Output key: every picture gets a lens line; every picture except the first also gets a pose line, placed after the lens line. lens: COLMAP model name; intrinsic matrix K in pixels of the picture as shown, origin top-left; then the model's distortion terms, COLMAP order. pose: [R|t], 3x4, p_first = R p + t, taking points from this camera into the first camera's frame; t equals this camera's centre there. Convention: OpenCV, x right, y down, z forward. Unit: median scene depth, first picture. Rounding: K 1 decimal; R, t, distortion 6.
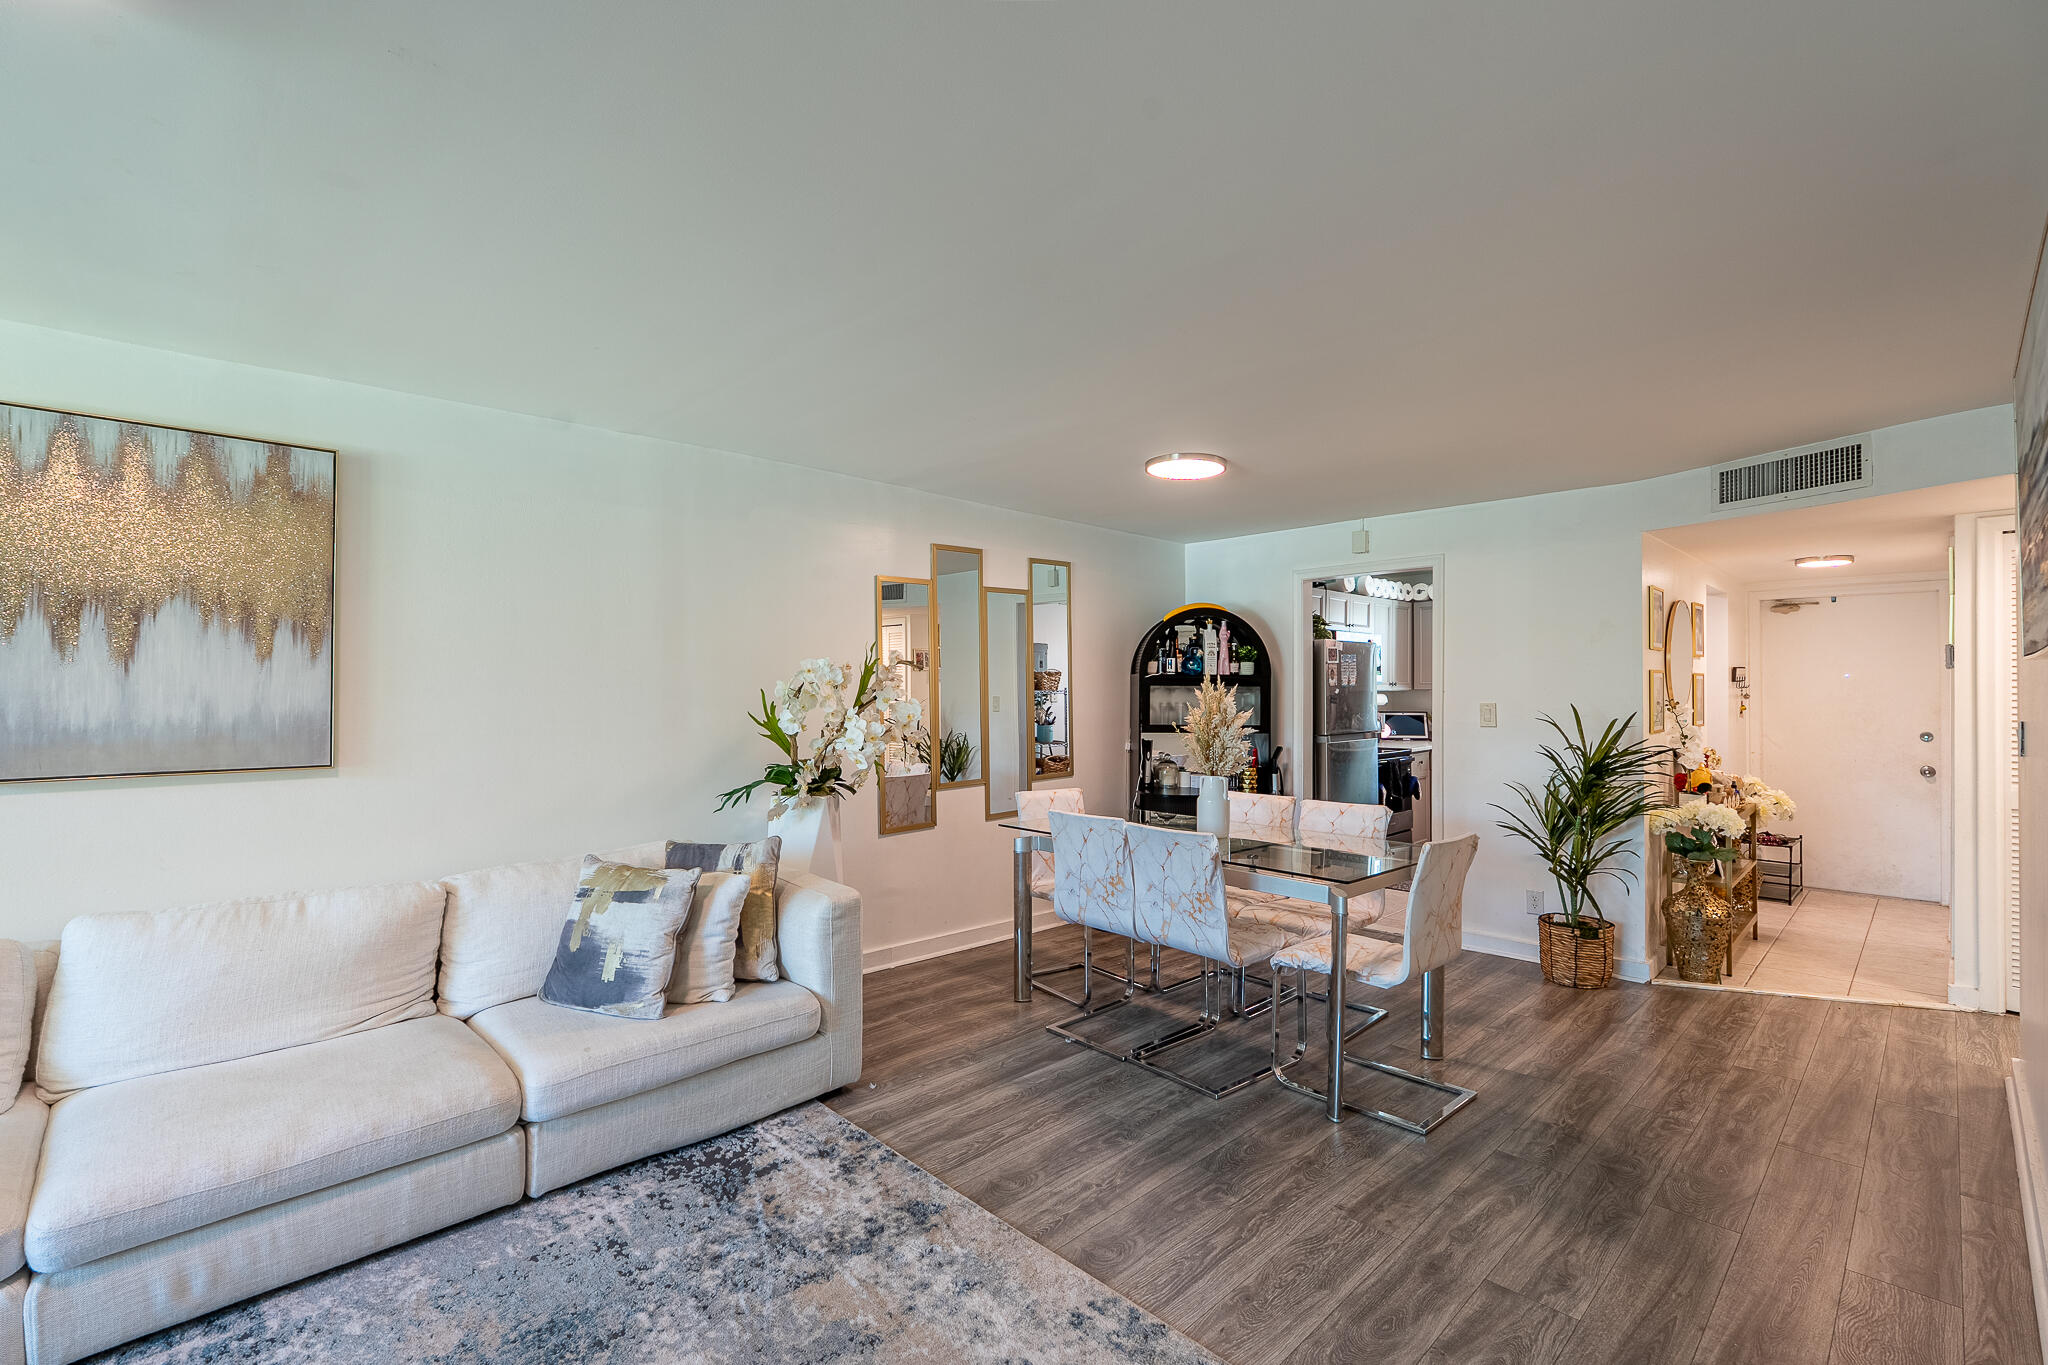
lens RADIAL K [[897.5, 0, 1024.0], [0, 897.5, 682.5], [0, 0, 1]] dist [-0.004595, 0.000078]
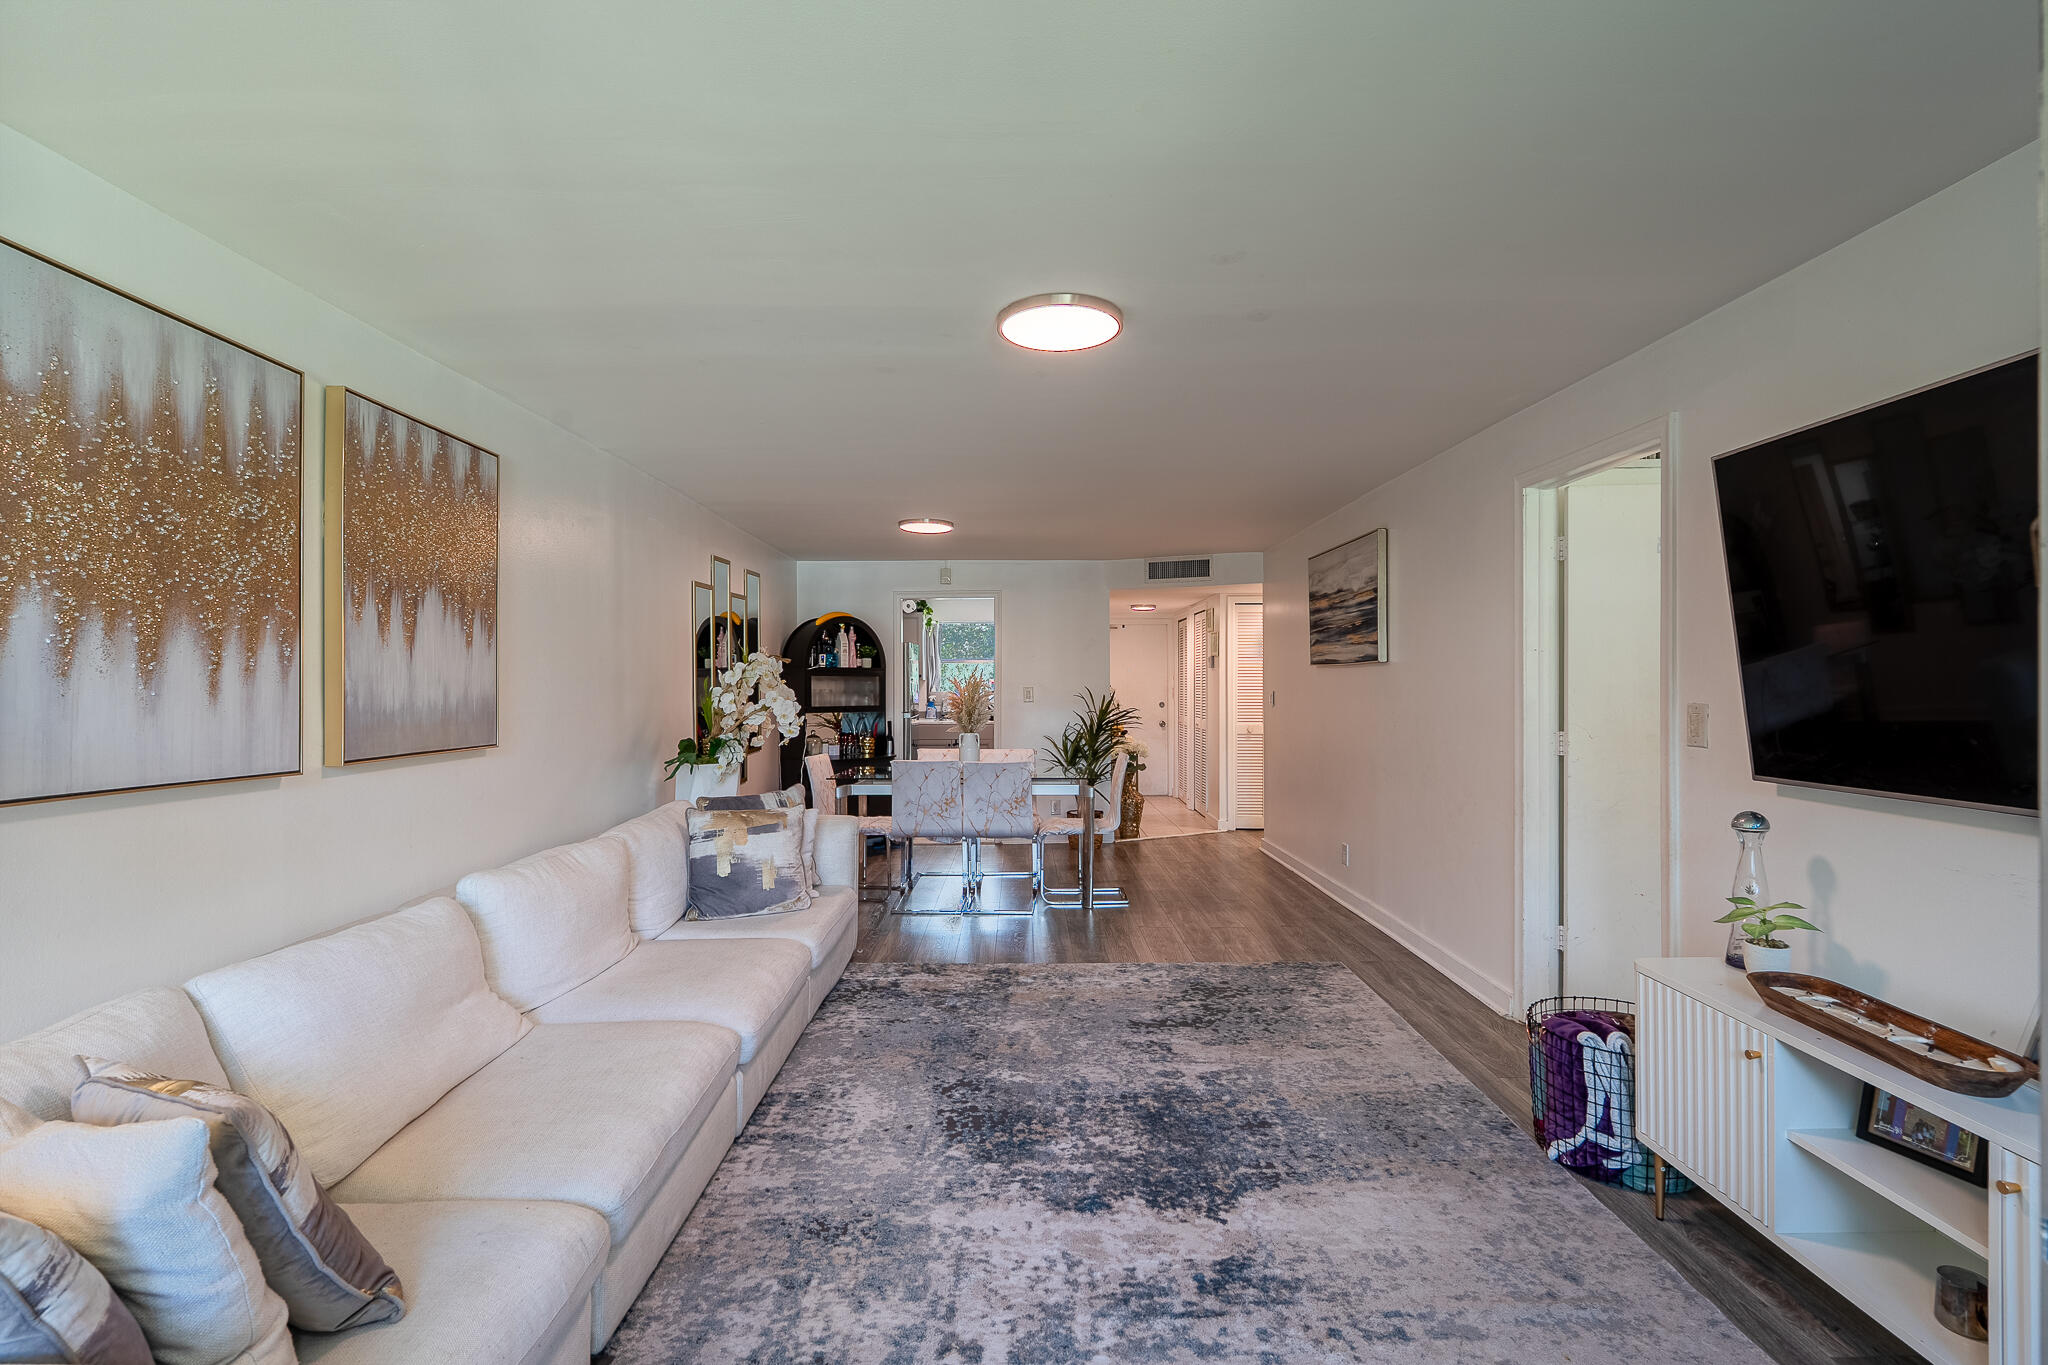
lens RADIAL K [[954.2, 0, 1024.0], [0, 954.2, 682.5], [0, 0, 1]] dist [-0.000642, -0.000485]
pose [[0.690214, -0.001670, 0.723604, -1.224543], [-0.002893, 0.999983, 0.005067, 0.010195], [-0.723600, -0.005591, 0.690197, -0.275778]]
